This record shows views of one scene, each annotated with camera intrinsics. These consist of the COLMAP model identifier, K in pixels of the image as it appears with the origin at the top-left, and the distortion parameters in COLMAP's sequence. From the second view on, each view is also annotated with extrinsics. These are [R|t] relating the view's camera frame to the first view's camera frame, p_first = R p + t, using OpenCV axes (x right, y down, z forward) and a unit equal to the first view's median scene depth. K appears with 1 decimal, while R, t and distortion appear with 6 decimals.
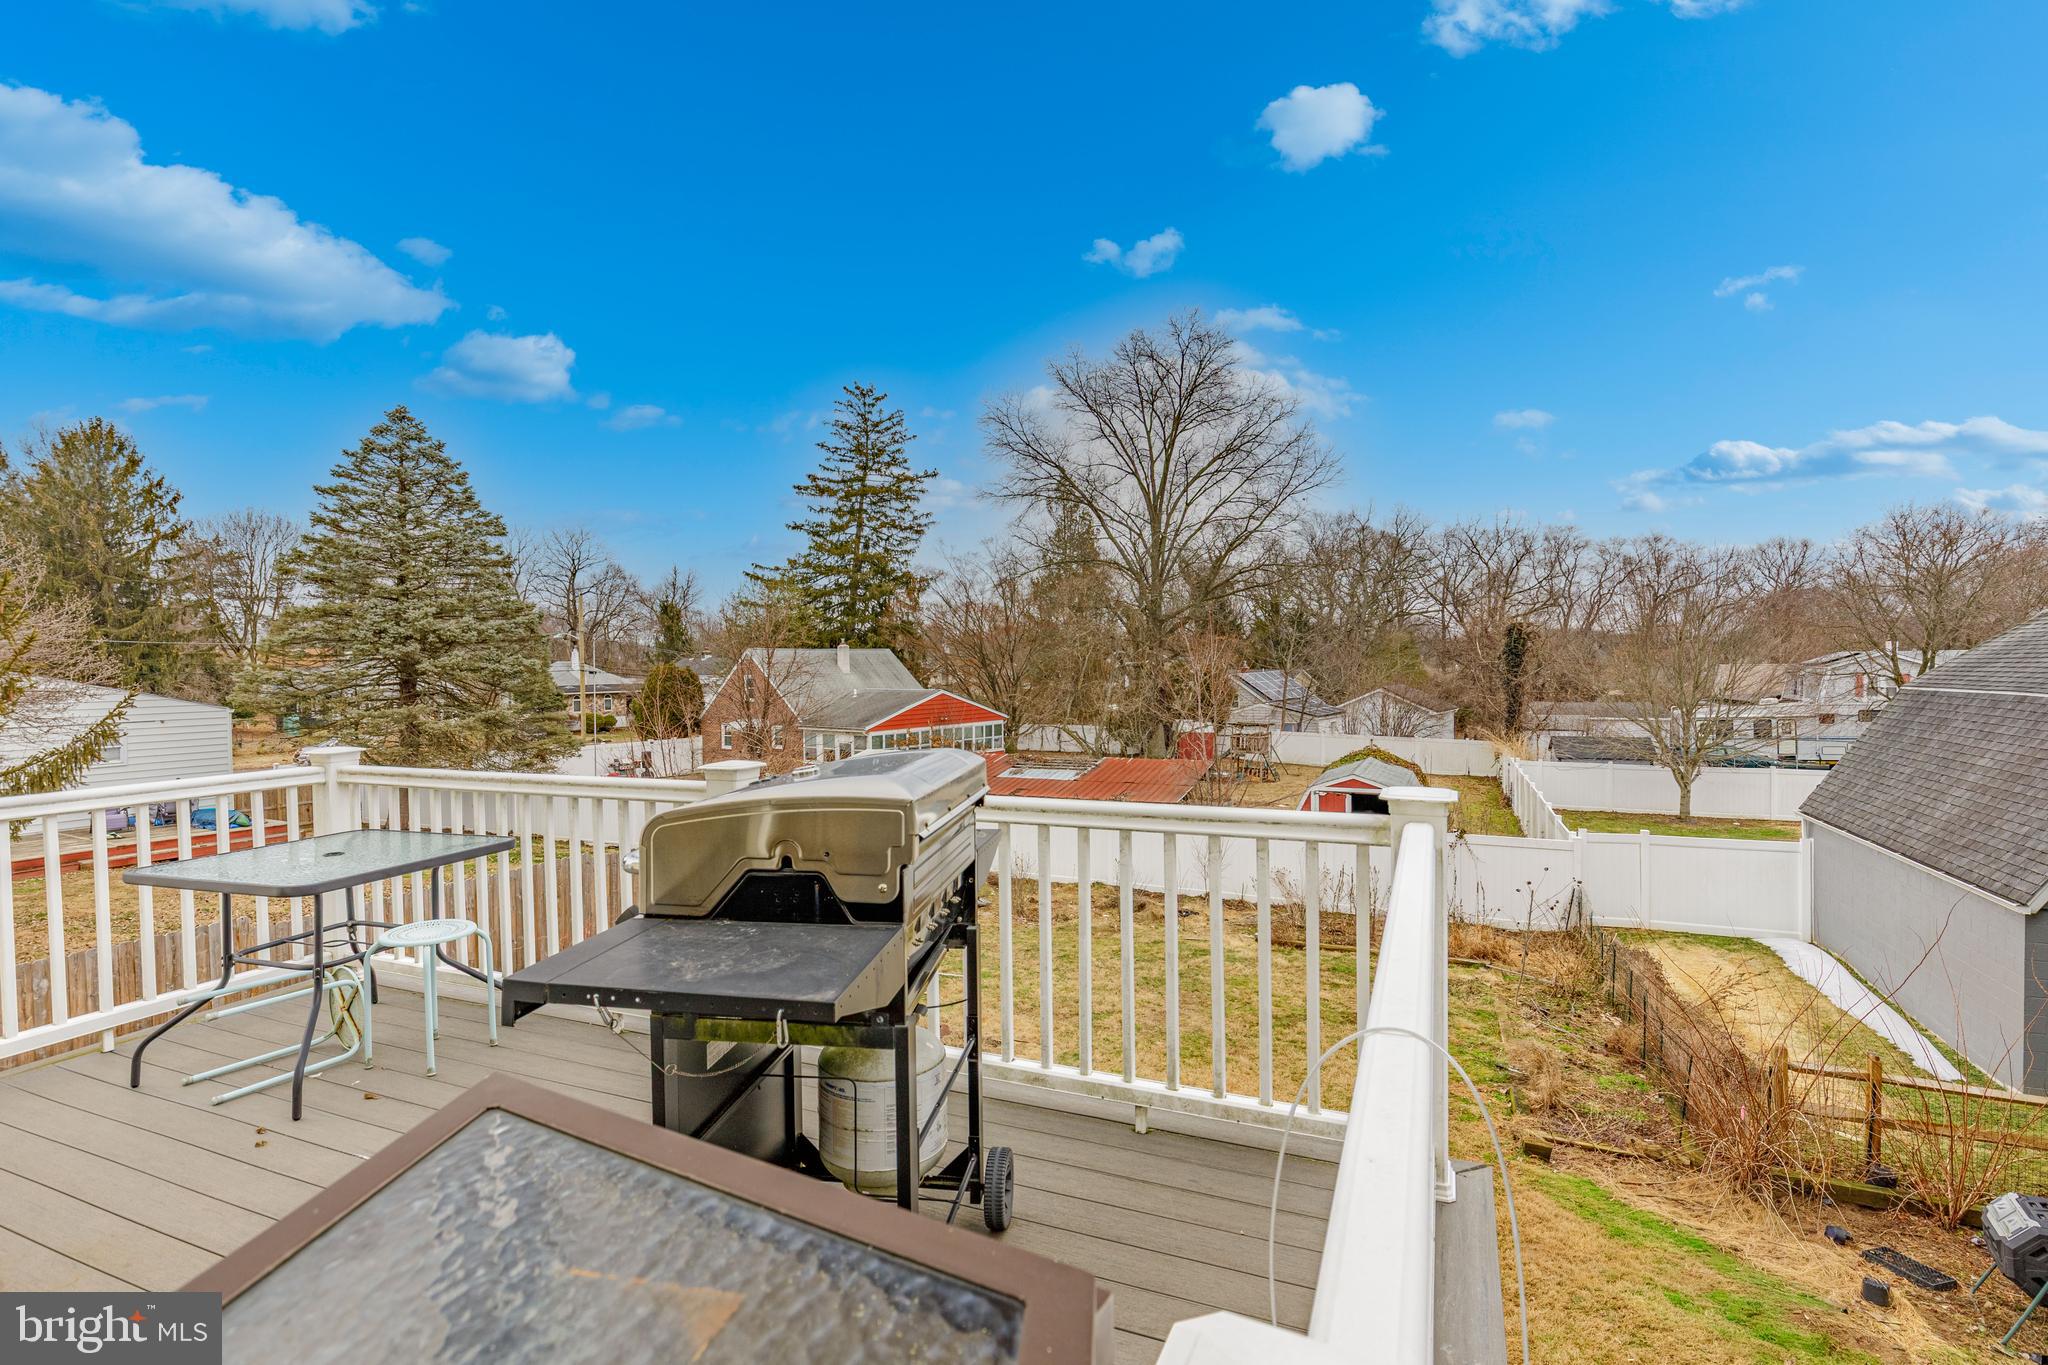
lens RADIAL K [[982.3, 0, 1016.7], [0, 982.3, 682.7], [0, 0, 1]] dist [0.001944, -0.001756]
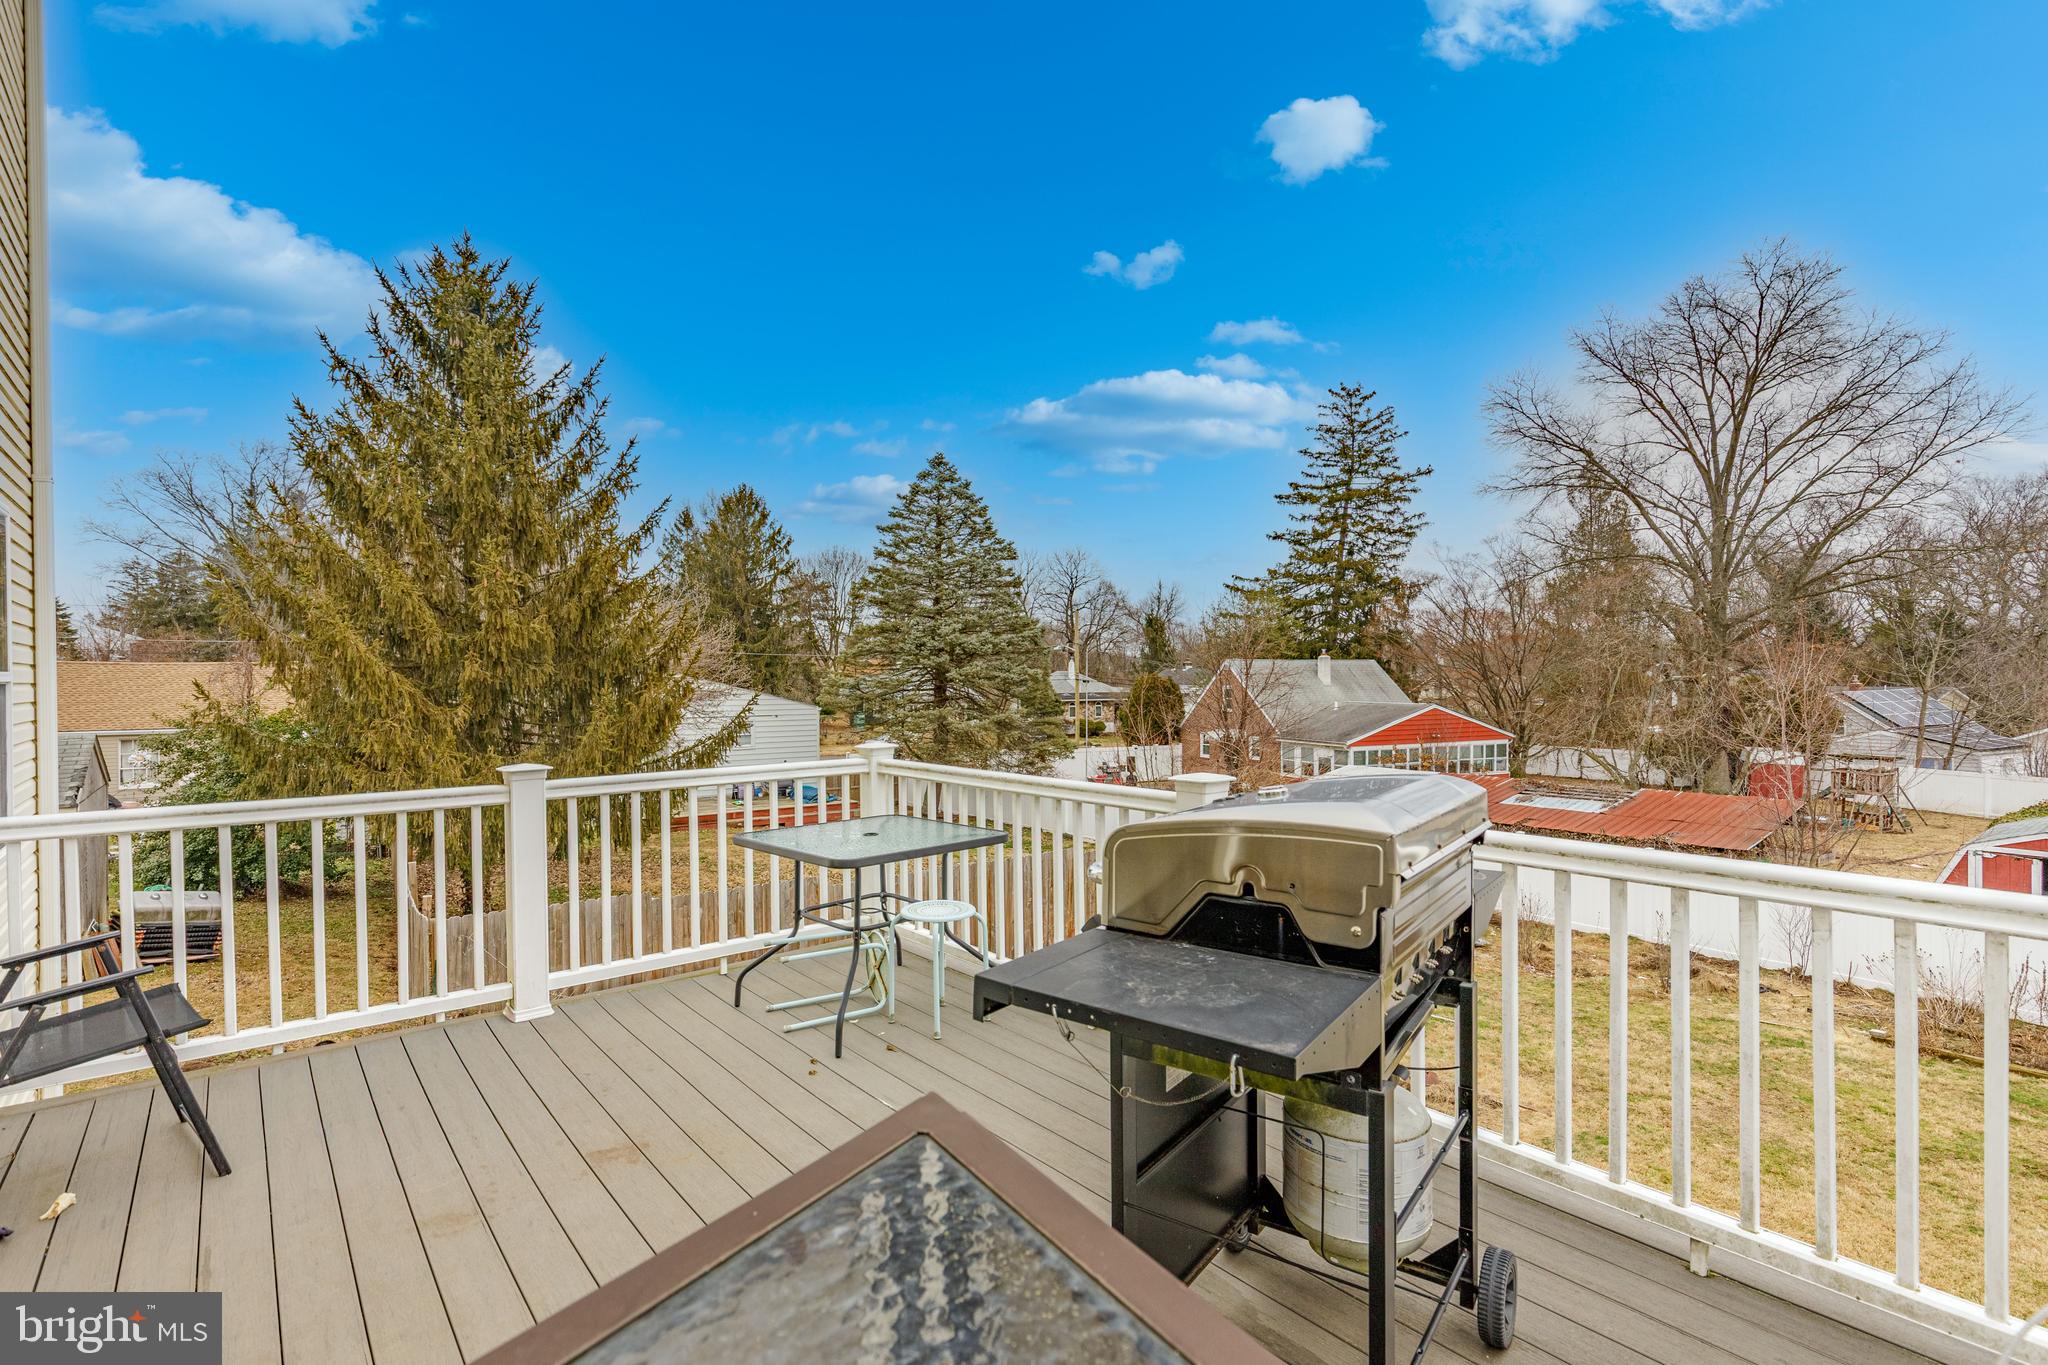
lens RADIAL K [[982.3, 0, 1016.7], [0, 982.3, 682.7], [0, 0, 1]] dist [0.001944, -0.001756]
pose [[0.887828, 0.011202, -0.460039, -0.000116], [-0.016255, 0.999843, -0.007023, -0.000111], [0.459888, 0.013714, 0.887871, 0.002514]]
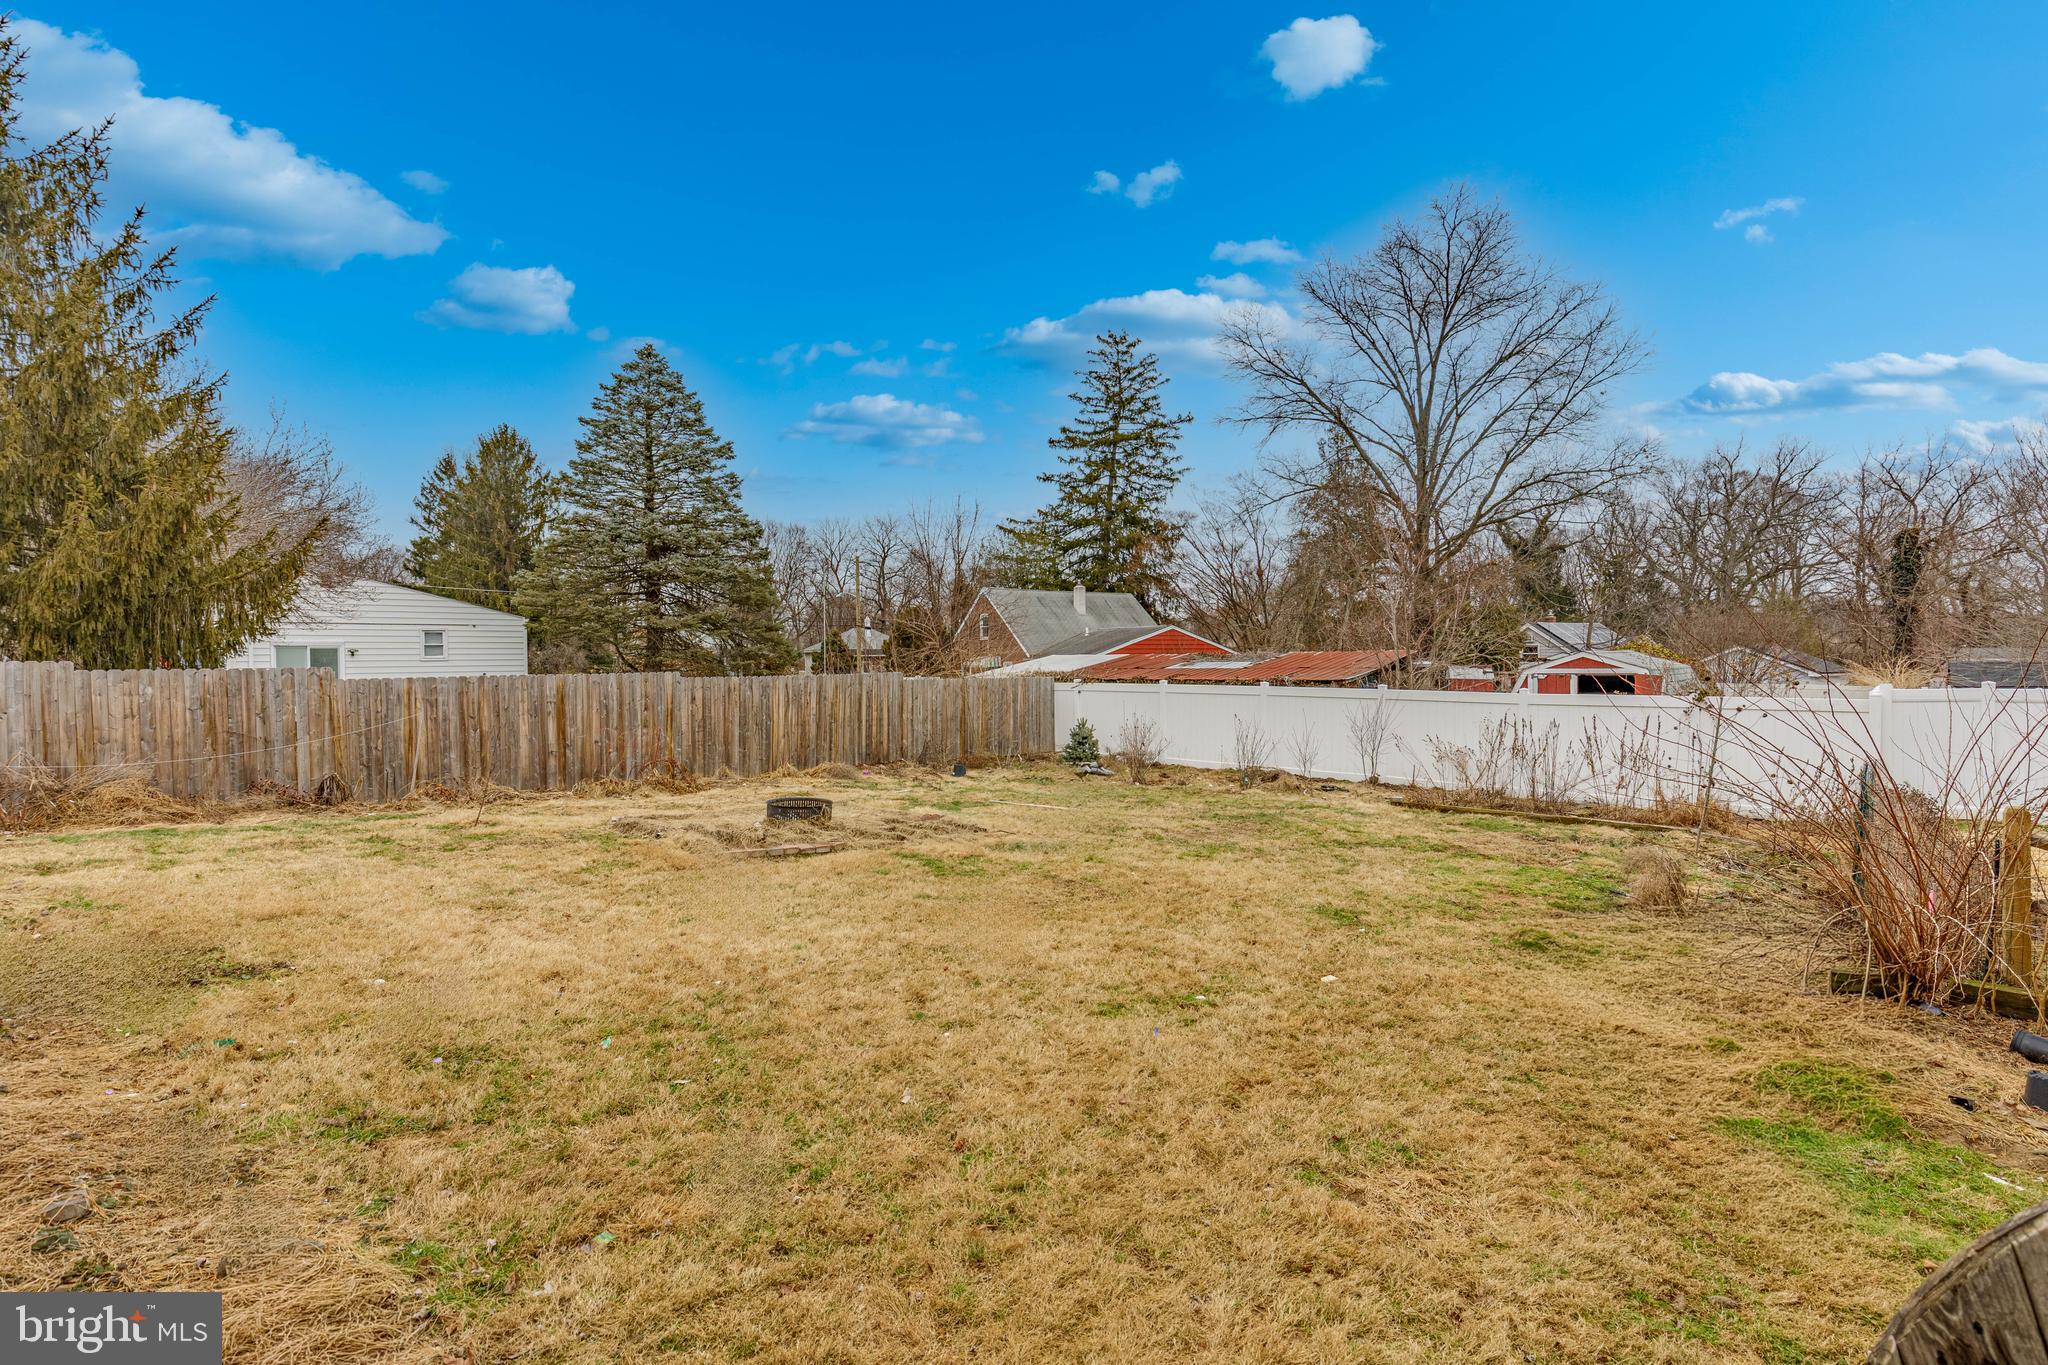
lens RADIAL K [[982.3, 0, 1016.7], [0, 982.3, 682.7], [0, 0, 1]] dist [0.001944, -0.001756]
pose [[0.951738, 0.008409, -0.306797, 0.098859], [-0.007075, 0.999960, 0.005459, 0.079436], [0.306831, -0.003025, 0.951759, 0.056969]]
